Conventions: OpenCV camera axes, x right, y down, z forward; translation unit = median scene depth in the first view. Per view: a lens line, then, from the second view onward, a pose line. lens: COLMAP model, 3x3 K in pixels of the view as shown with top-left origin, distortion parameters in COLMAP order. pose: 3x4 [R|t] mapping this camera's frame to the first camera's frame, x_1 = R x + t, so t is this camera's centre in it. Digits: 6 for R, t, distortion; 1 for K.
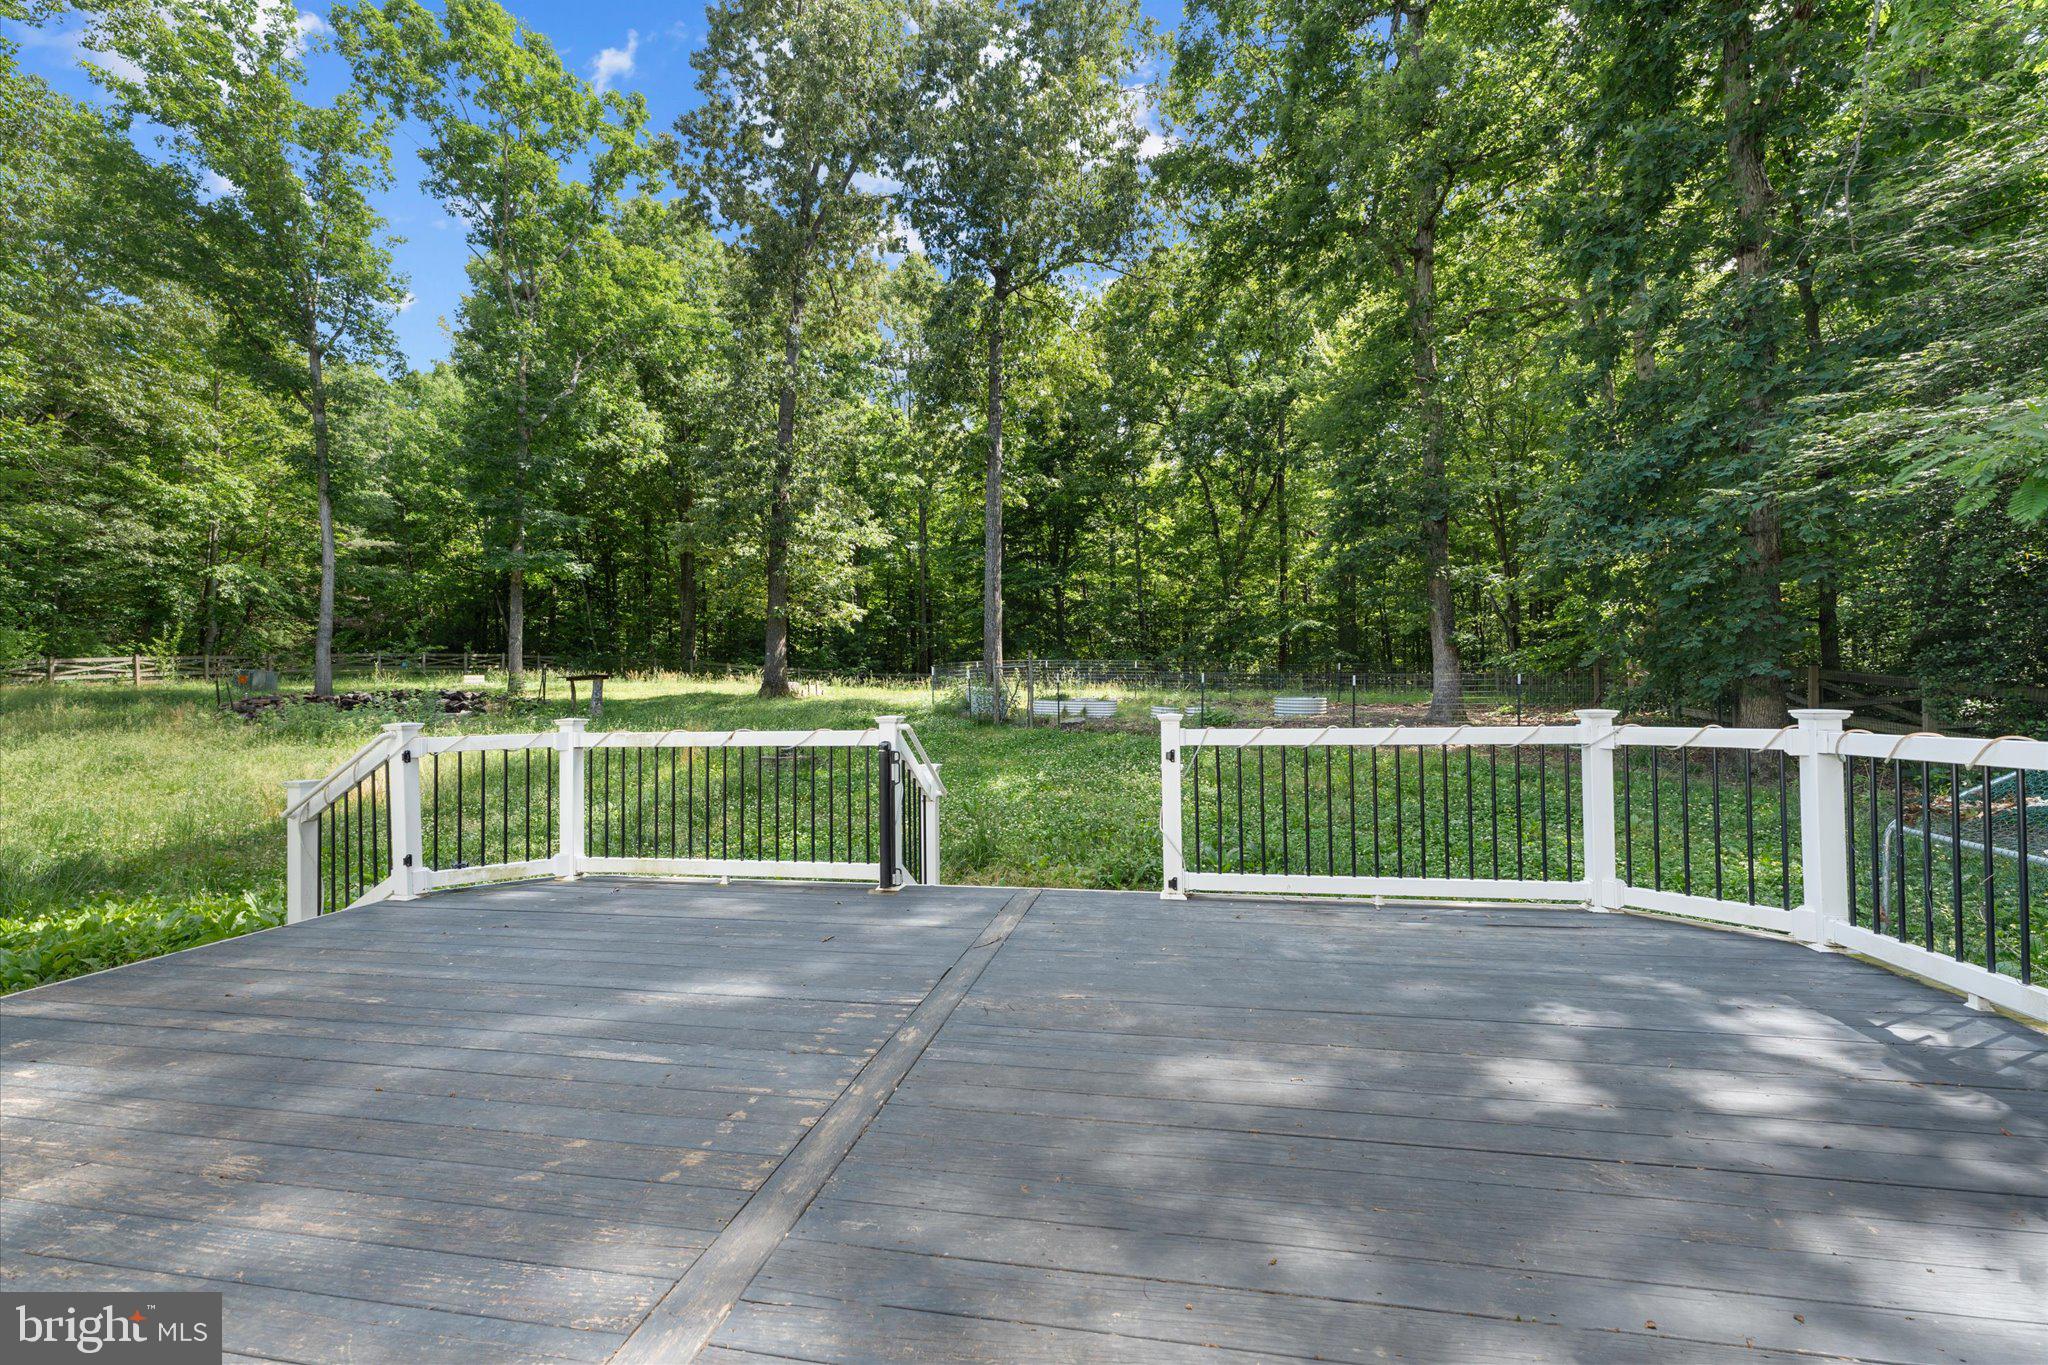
lens RADIAL K [[814.8, 0, 1028.4], [0, 814.8, 688.4], [0, 0, 1]] dist [-0.000644, 0.000080]
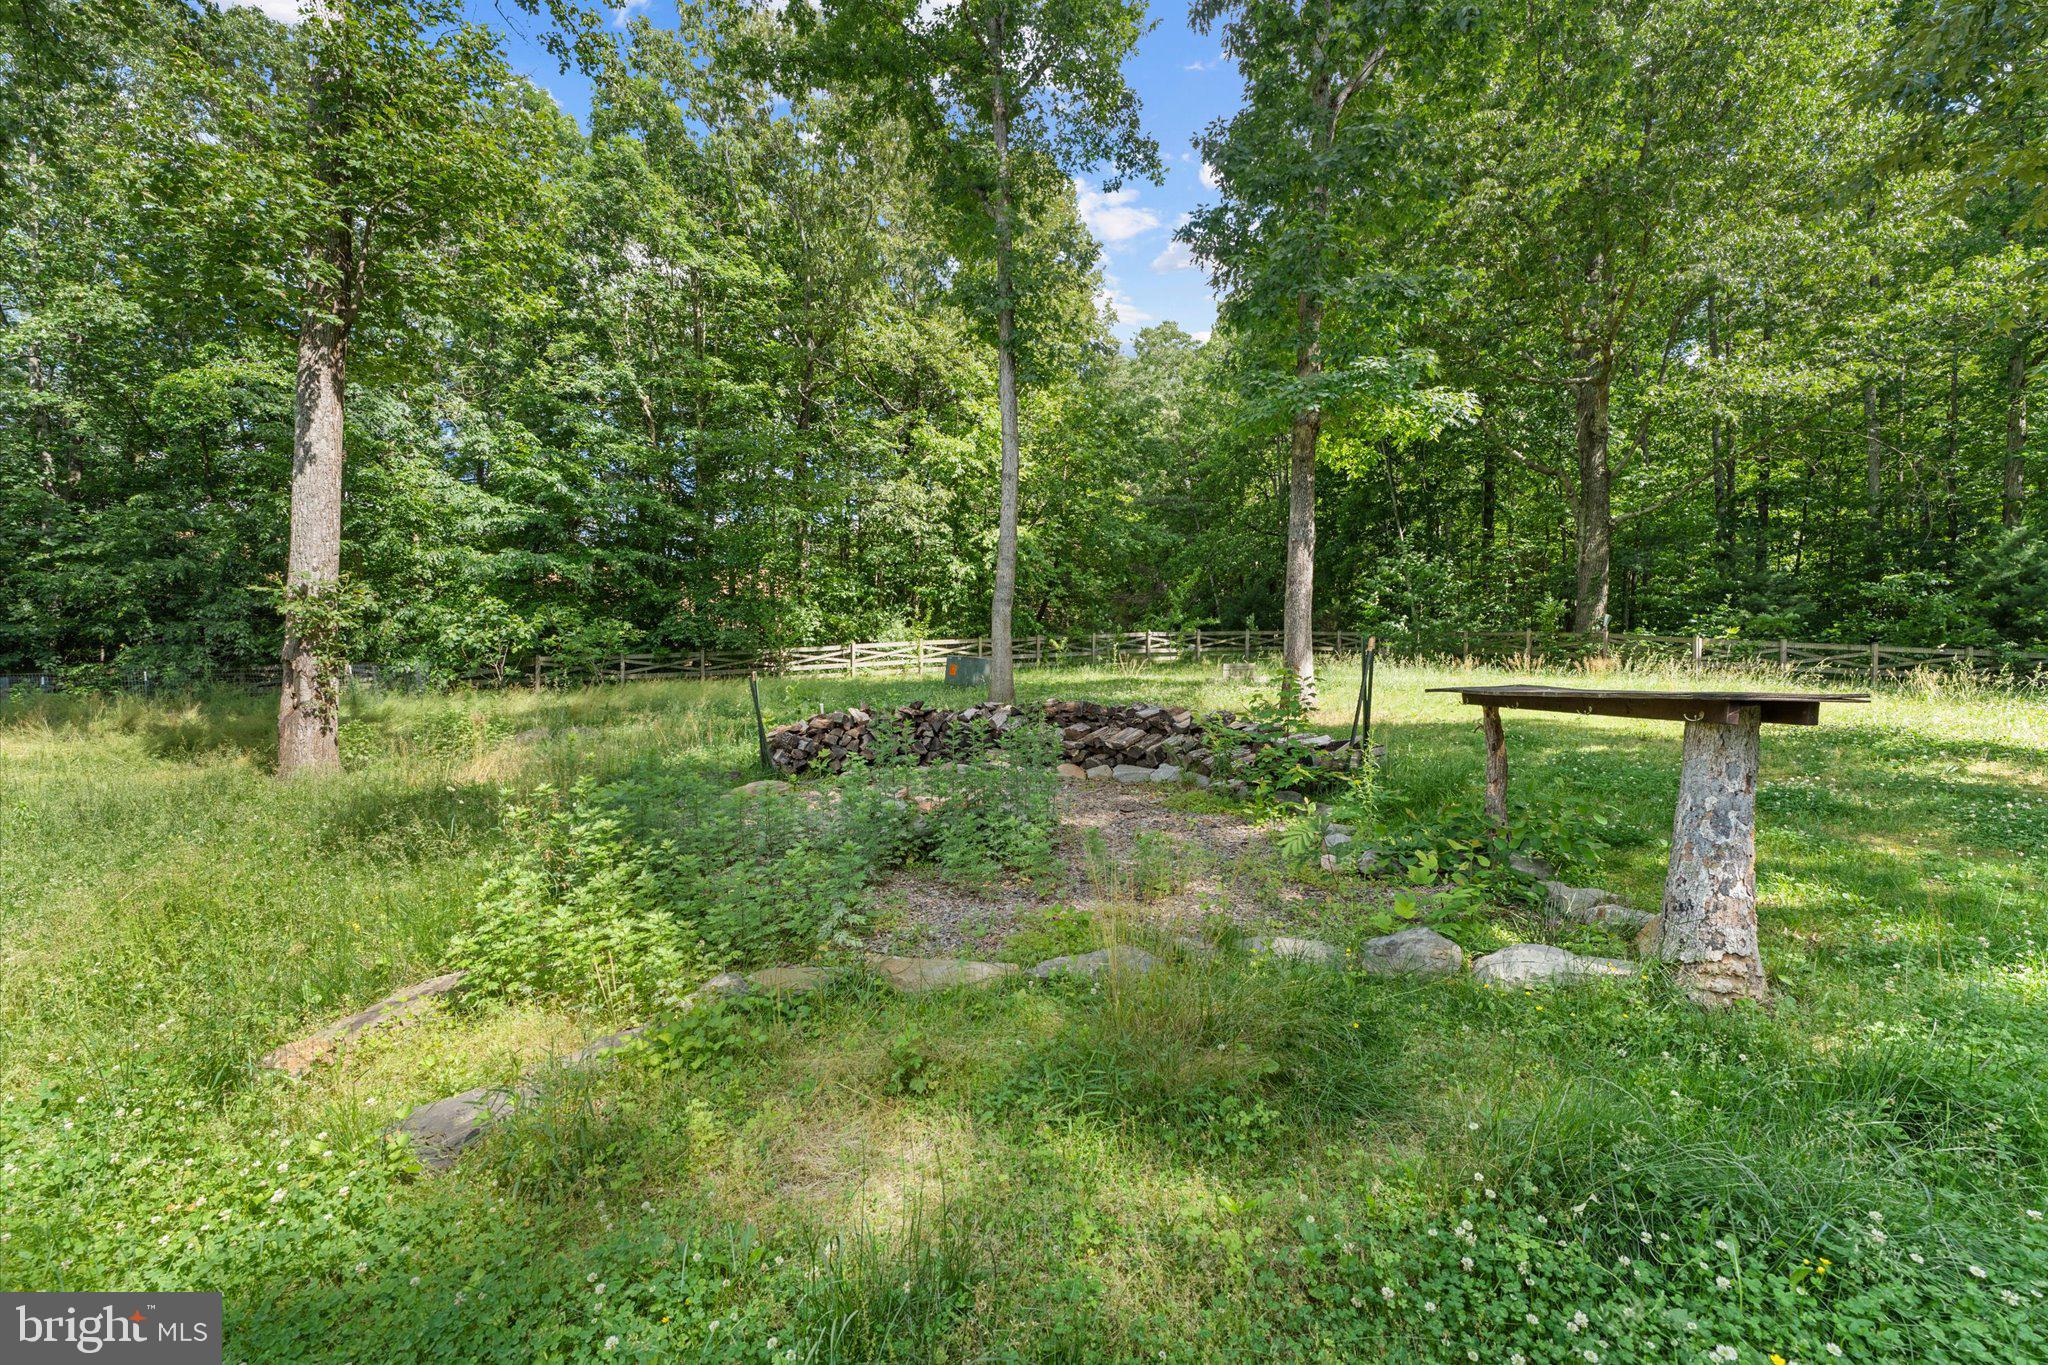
lens RADIAL K [[814.8, 0, 1024.5], [0, 814.8, 681.0], [0, 0, 1]] dist [-0.000644, 0.000080]
pose [[0.620309, 0.019584, -0.784113, -0.333137], [-0.008831, 0.999799, 0.017985, -0.012471], [0.784308, -0.004231, 0.620357, 0.539221]]
